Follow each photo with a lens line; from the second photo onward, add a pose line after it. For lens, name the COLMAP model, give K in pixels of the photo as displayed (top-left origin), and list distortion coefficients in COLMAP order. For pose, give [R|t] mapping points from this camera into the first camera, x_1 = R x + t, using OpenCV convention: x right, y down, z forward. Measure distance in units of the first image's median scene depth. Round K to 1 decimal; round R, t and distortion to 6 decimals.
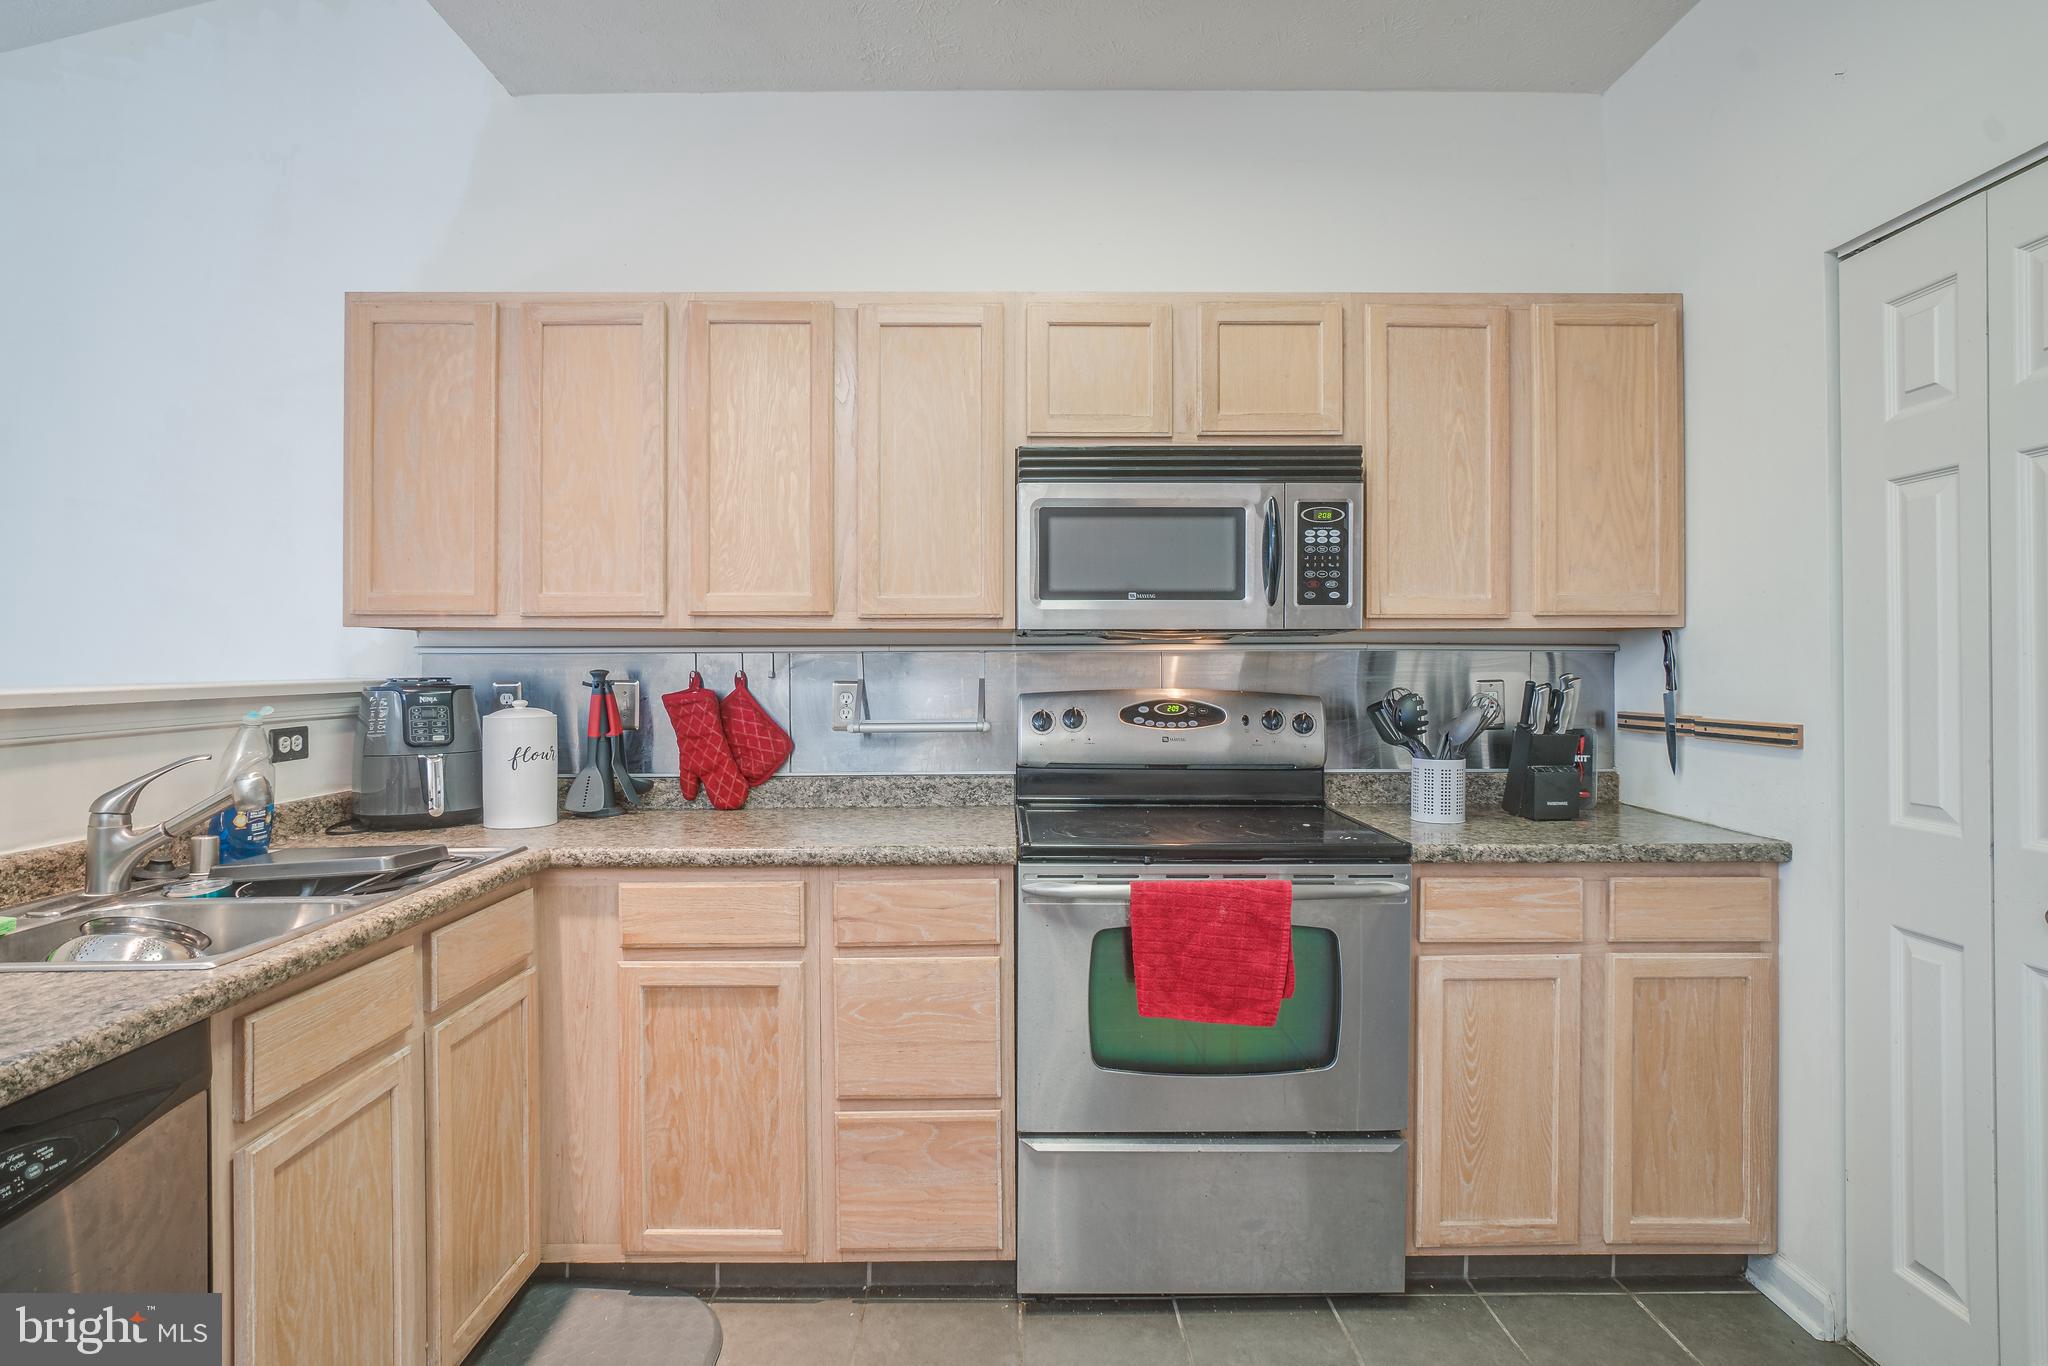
lens RADIAL K [[1071.8, 0, 1003.7], [0, 1071.8, 669.1], [0, 0, 1]] dist [-0.034898, 0.016585]
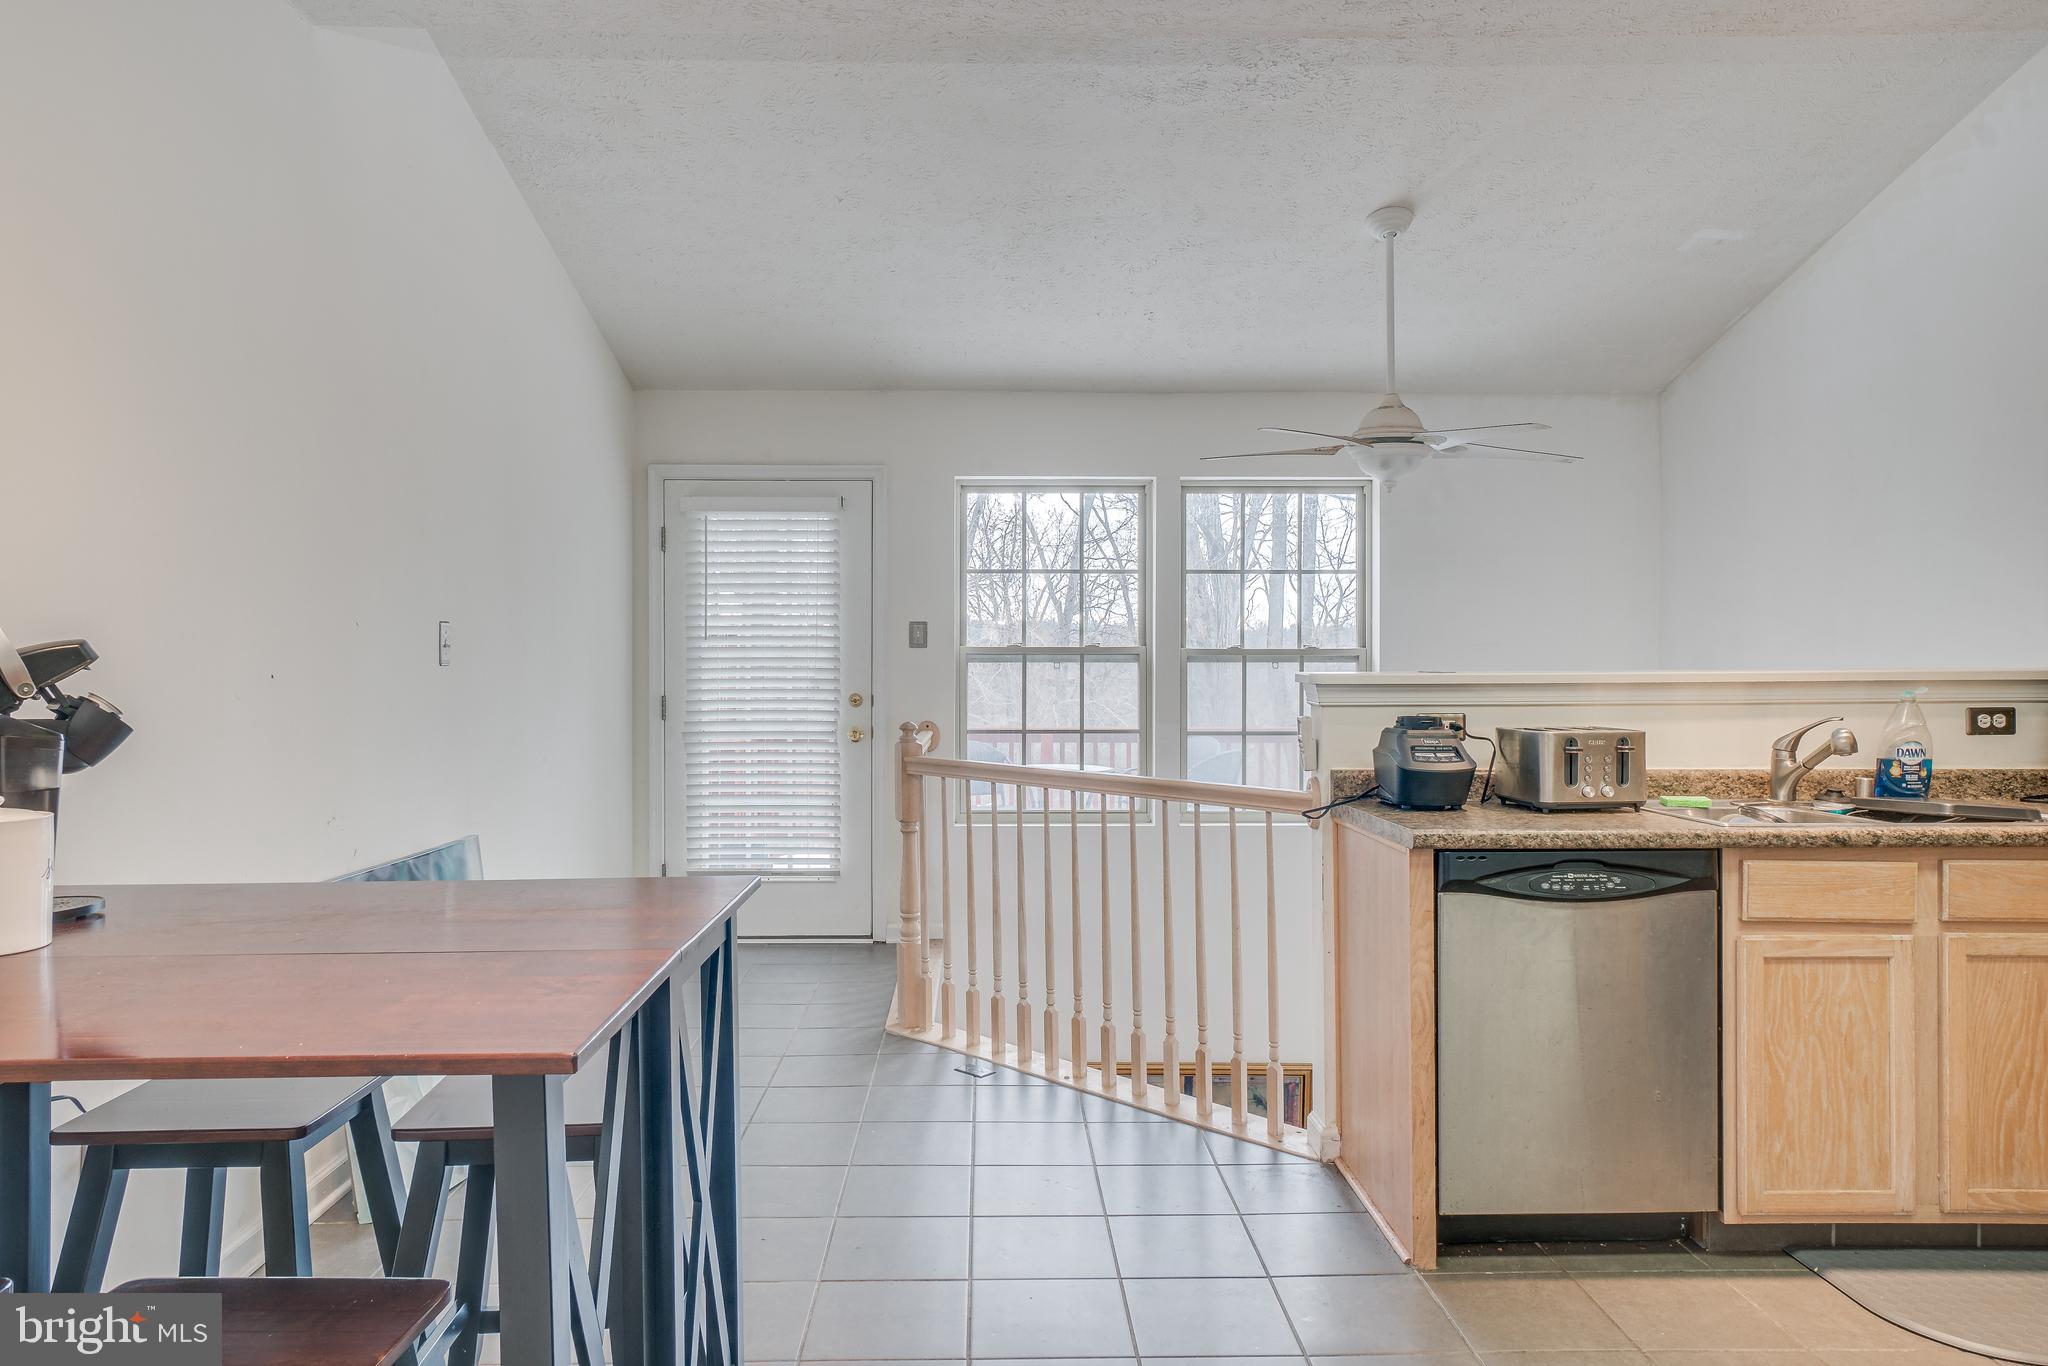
lens RADIAL K [[1328.3, 0, 1006.5], [0, 1328.3, 668.0], [0, 0, 1]] dist [0.006529, 0.006048]
pose [[0.022787, 0.008194, -0.999707, 0.852504], [0.000079, 0.999966, 0.008198, -0.001432], [0.999740, -0.000265, 0.022786, -0.153042]]
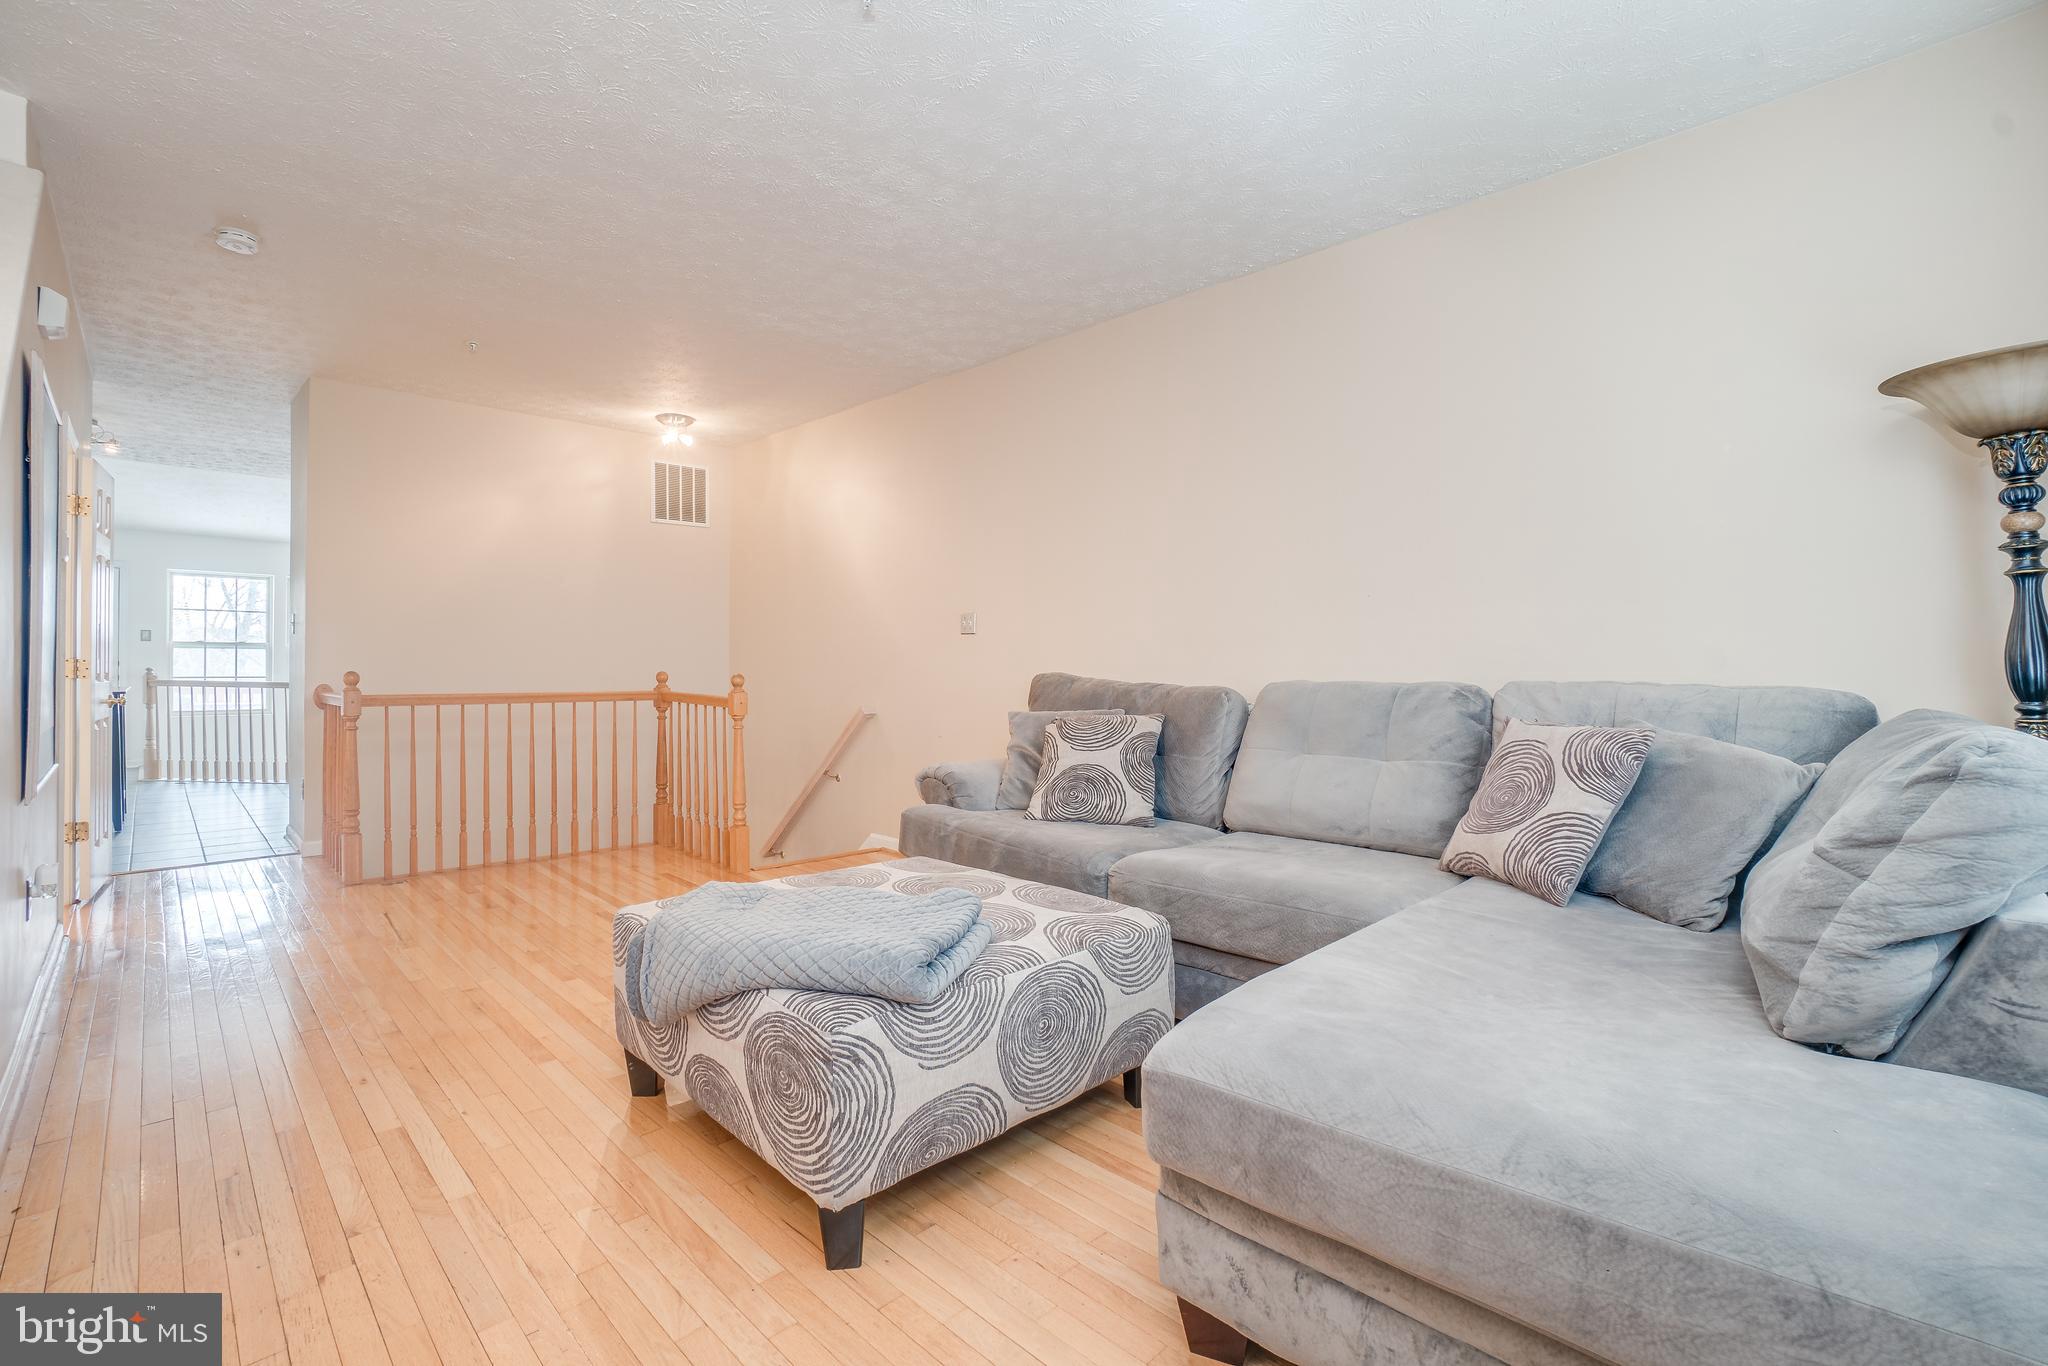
lens RADIAL K [[903.2, 0, 1018.4], [0, 903.2, 662.1], [0, 0, 1]] dist [-0.035953, 0.003930]
pose [[0.706356, 0.001432, -0.707856, 4.038224], [-0.007144, 0.999961, -0.005105, 0.073034], [0.707821, 0.008663, 0.706339, -0.272193]]
